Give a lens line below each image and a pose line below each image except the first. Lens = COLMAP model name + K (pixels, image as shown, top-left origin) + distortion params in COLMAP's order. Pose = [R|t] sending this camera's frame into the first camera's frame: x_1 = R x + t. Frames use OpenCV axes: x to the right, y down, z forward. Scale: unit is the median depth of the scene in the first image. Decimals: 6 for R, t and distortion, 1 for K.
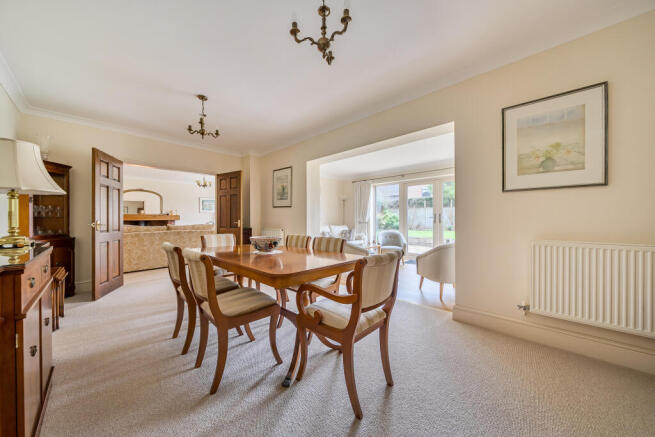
lens RADIAL K [[223.3, 0, 327.7], [0, 223.3, 219.4], [0, 0, 1]] dist [0.000626, 0.000035]
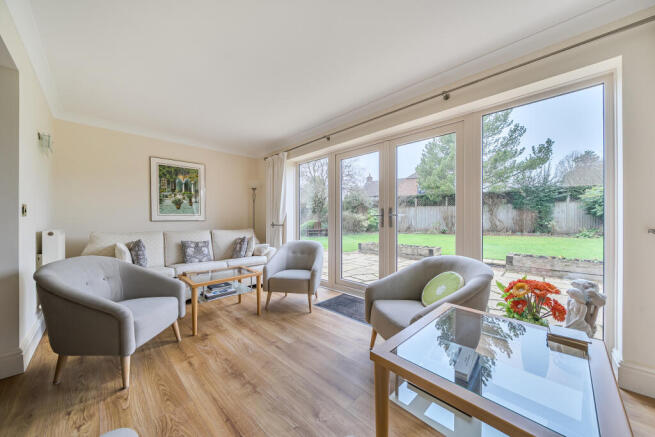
lens RADIAL K [[223.3, 0, 329.8], [0, 223.3, 220.0], [0, 0, 1]] dist [0.000626, 0.000035]
pose [[0.999999, -0.000645, -0.001031, 0.295323], [0.000641, 0.999993, -0.003713, 0.003327], [0.001034, 0.003712, 0.999993, 0.397292]]
